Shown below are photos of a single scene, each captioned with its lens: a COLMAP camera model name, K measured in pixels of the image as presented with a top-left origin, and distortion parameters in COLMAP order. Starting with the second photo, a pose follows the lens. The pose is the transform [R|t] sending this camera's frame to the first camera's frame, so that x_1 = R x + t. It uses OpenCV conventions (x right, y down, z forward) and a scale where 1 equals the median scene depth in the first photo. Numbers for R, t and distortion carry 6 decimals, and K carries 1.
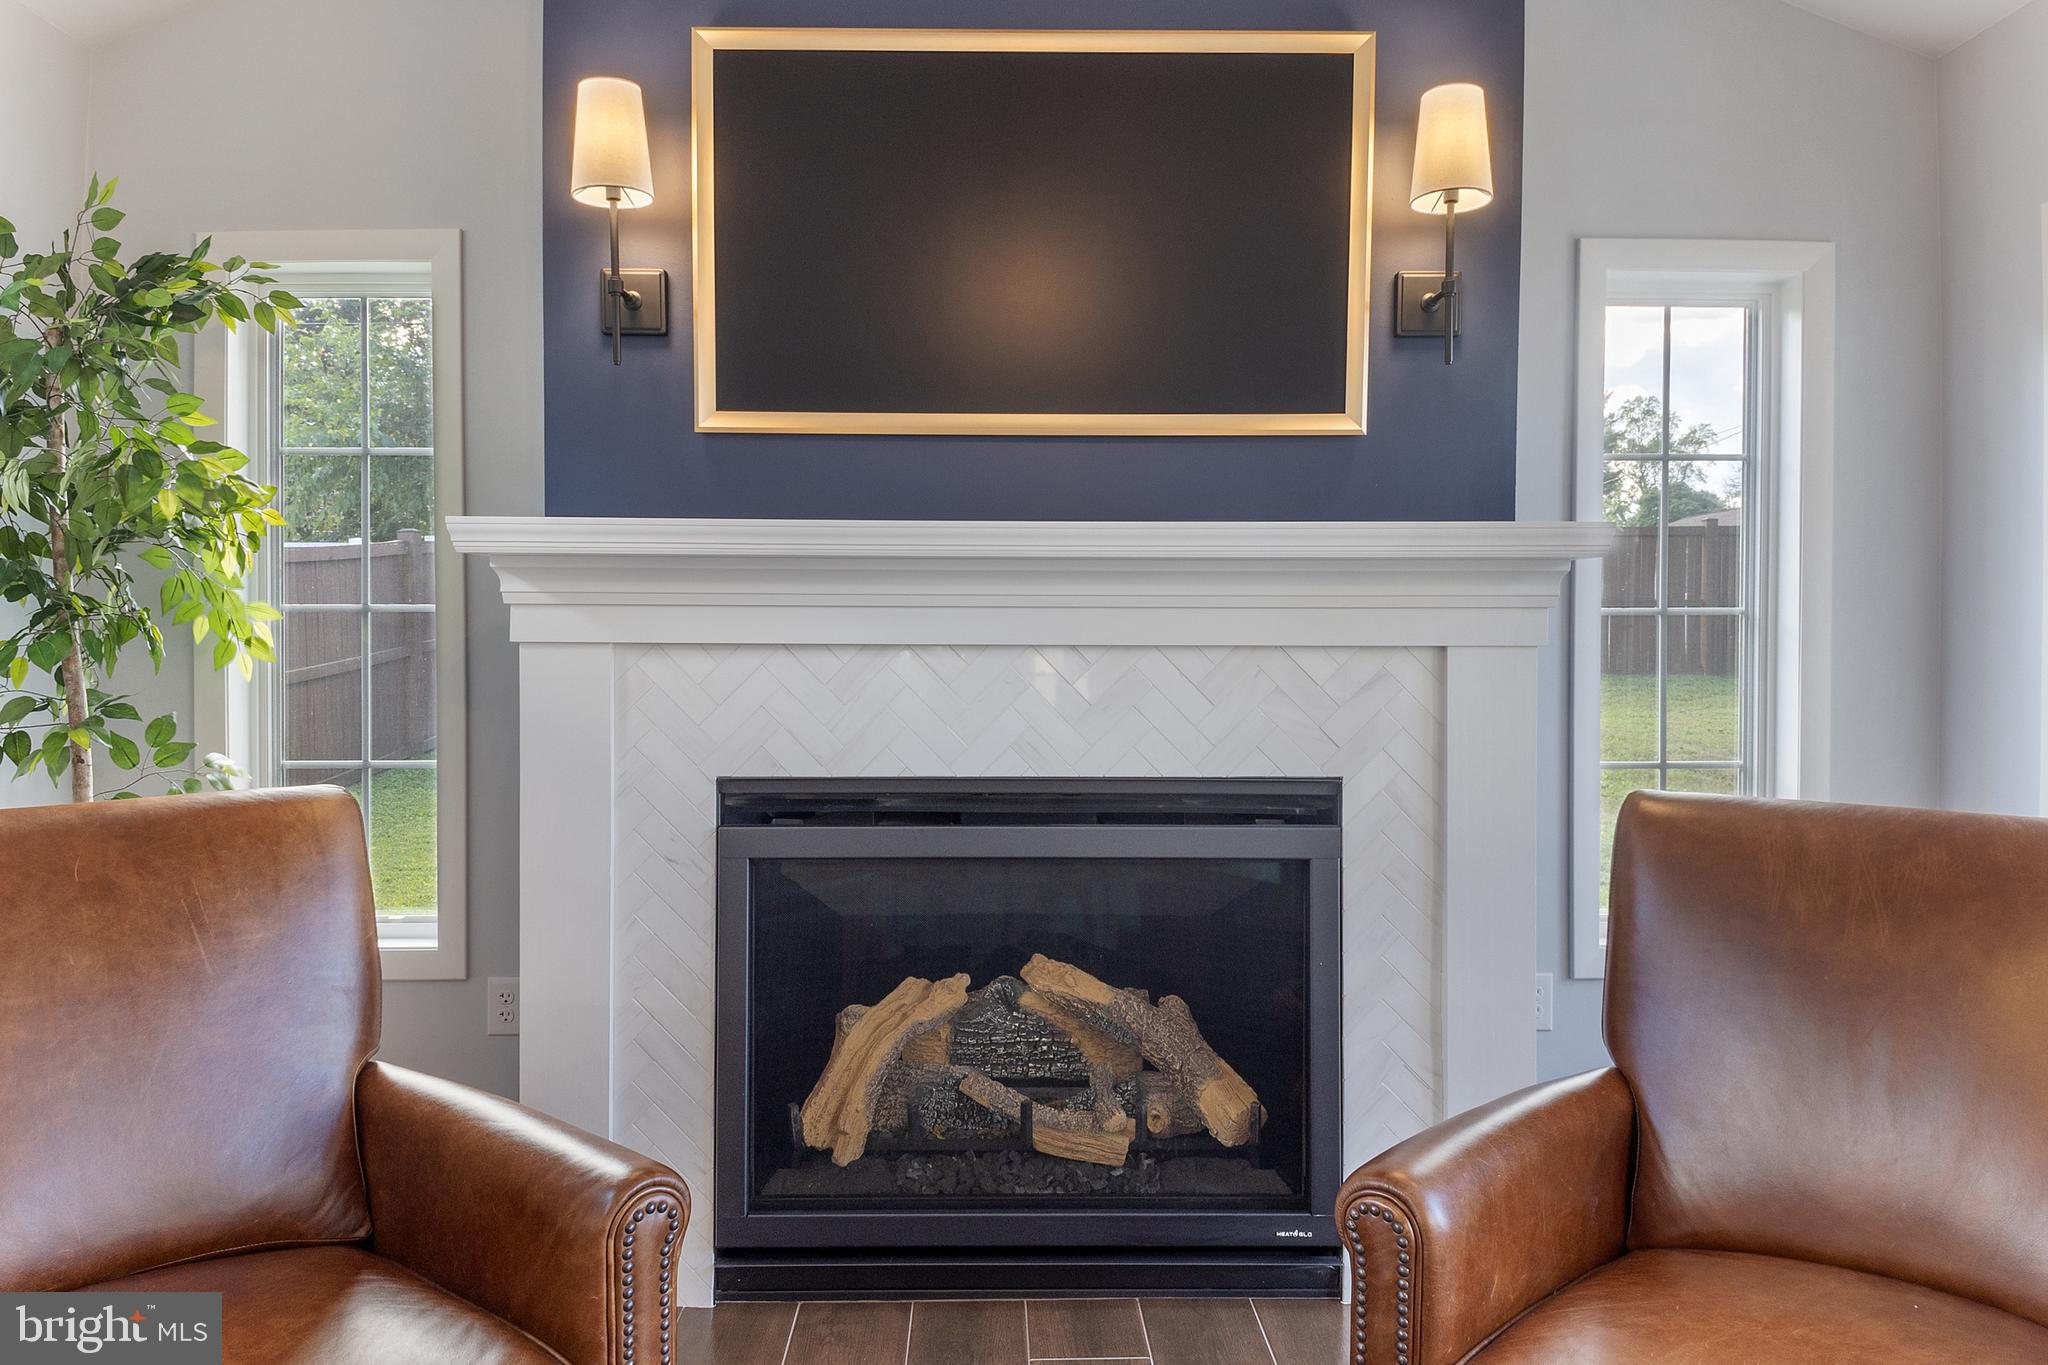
lens RADIAL K [[1424.8, 0, 1024.0], [0, 1424.8, 682.5], [0, 0, 1]] dist [0.116125, -0.230080]
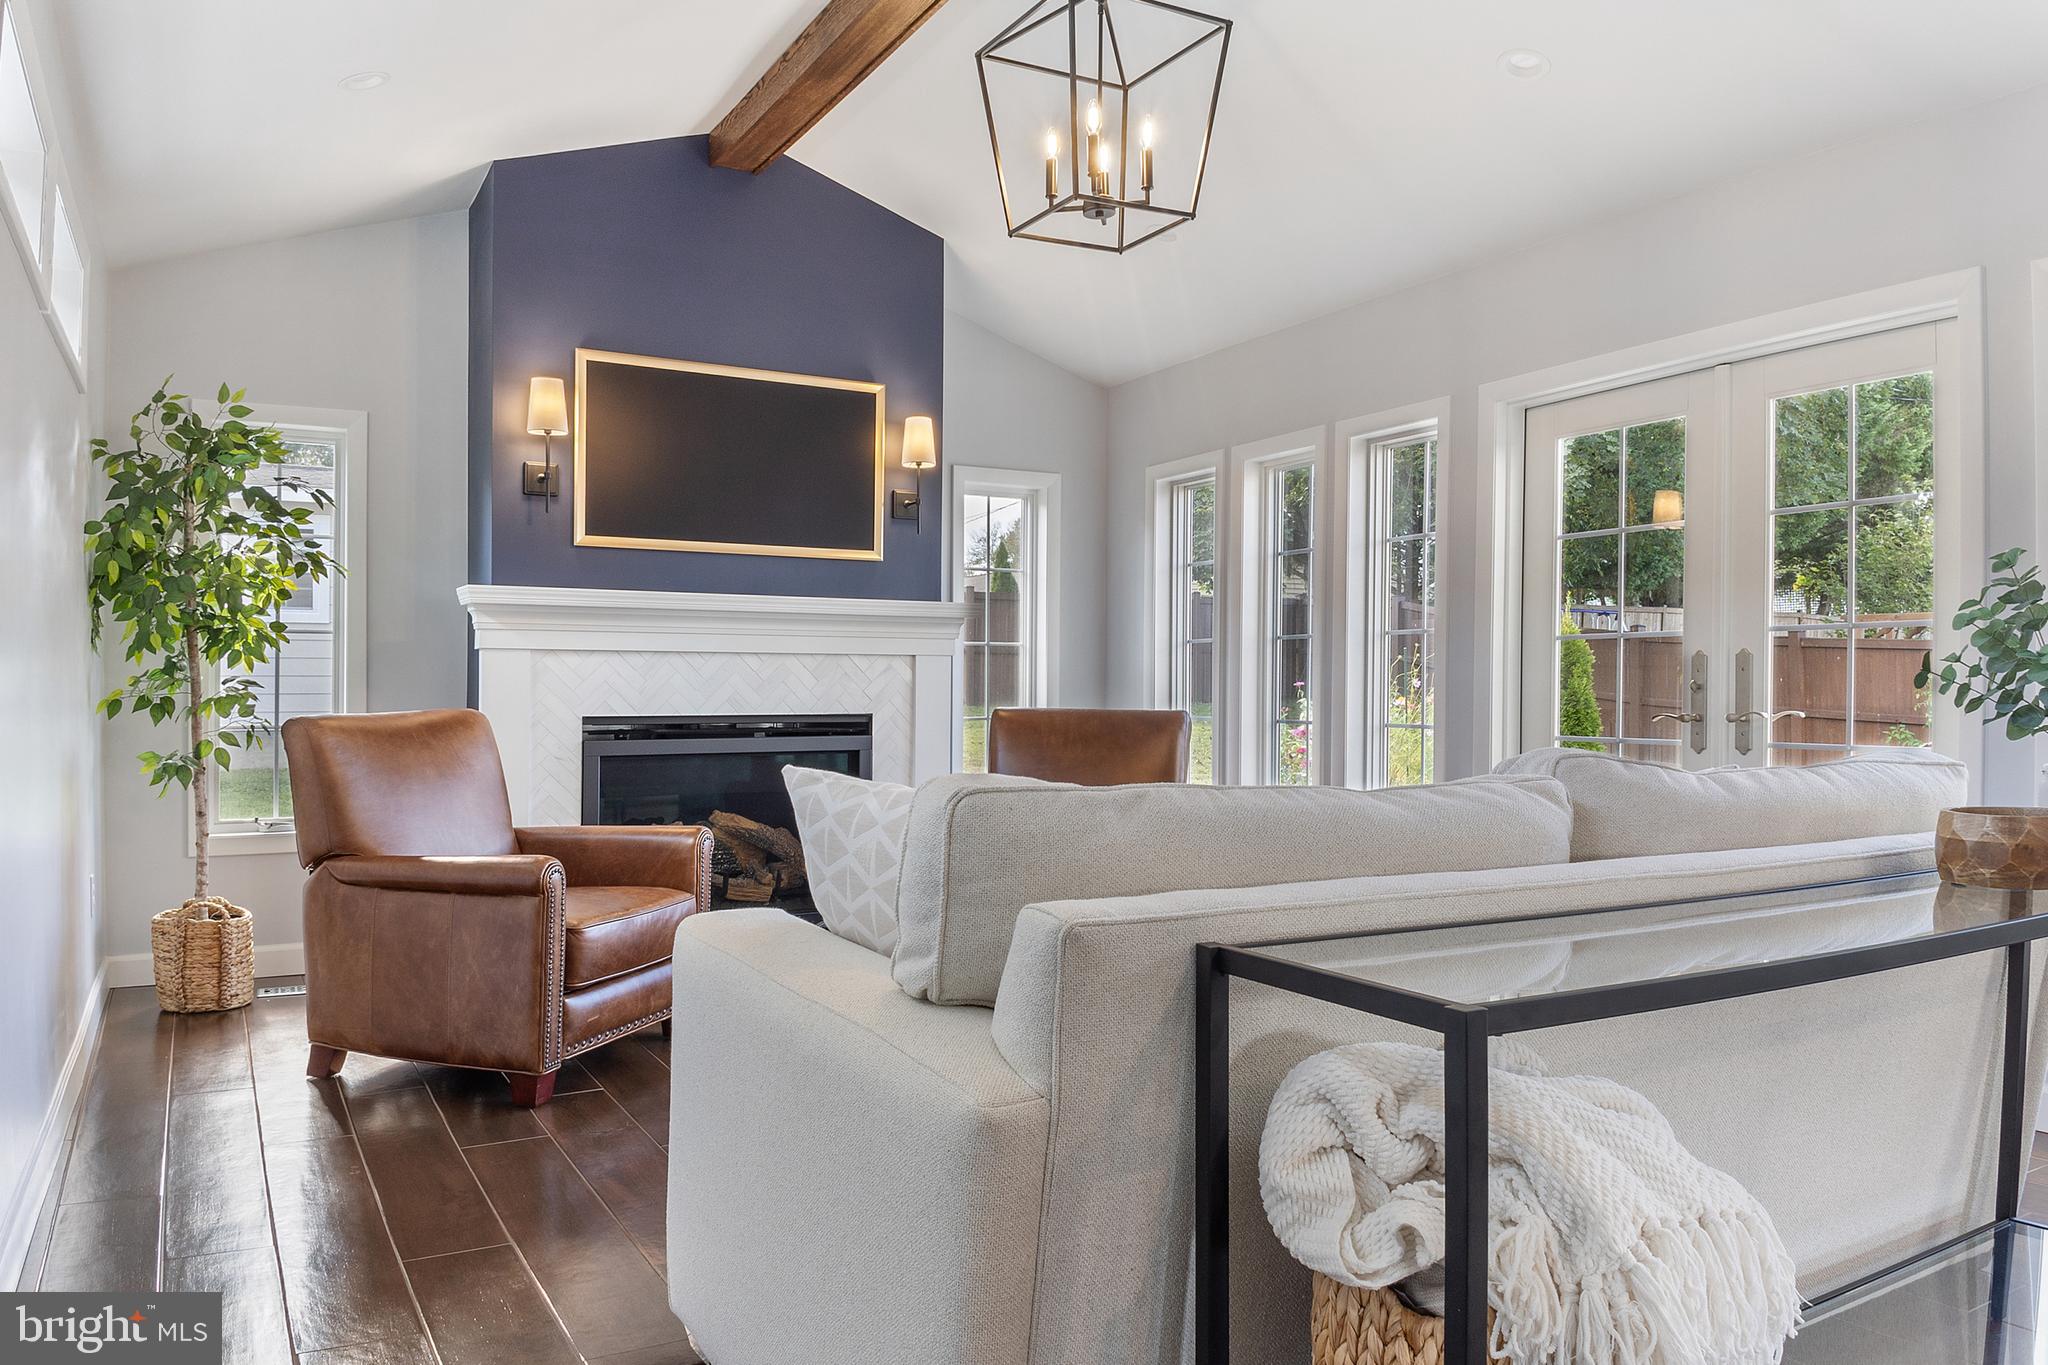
lens RADIAL K [[1424.8, 0, 1024.0], [0, 1424.8, 682.5], [0, 0, 1]] dist [0.116125, -0.230080]
pose [[0.879060, 0.001766, 0.476708, -0.632946], [0.009303, 0.999739, -0.020858, 0.067001], [-0.476620, 0.022770, 0.878814, -1.066481]]
